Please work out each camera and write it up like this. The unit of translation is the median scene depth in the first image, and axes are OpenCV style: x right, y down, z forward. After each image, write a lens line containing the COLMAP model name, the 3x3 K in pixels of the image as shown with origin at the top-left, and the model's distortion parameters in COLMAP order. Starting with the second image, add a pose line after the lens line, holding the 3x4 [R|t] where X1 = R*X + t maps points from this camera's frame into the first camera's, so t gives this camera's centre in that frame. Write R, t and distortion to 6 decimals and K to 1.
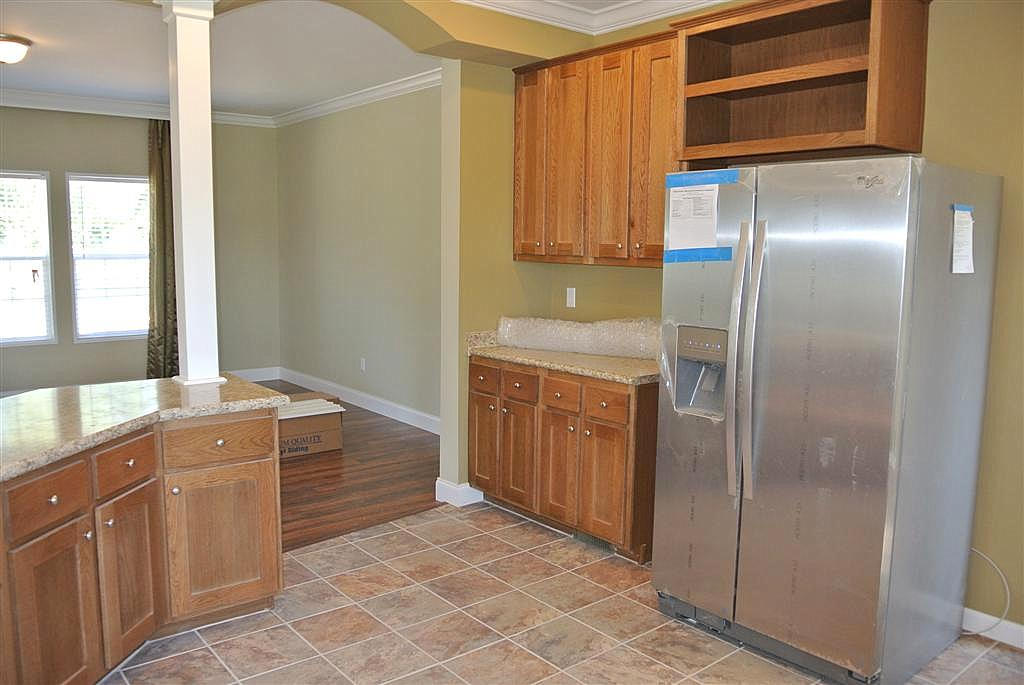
lens RADIAL K [[801.7, 0, 508.0], [0, 801.7, 352.9], [0, 0, 1]] dist [-0.086589, 0.033442]
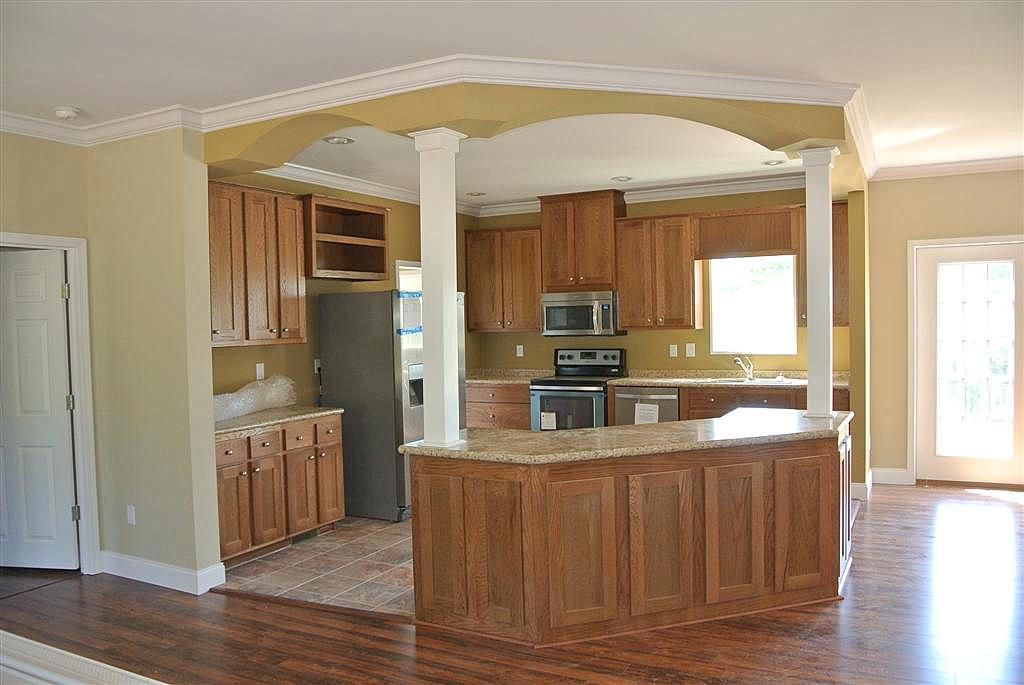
lens RADIAL K [[801.7, 0, 503.8], [0, 801.7, 346.8], [0, 0, 1]] dist [-0.086589, 0.033442]
pose [[-0.402737, -0.022357, 0.915043, -1.286903], [0.146603, 0.985220, 0.088596, -0.167017], [-0.903499, 0.169829, -0.393507, 1.150755]]
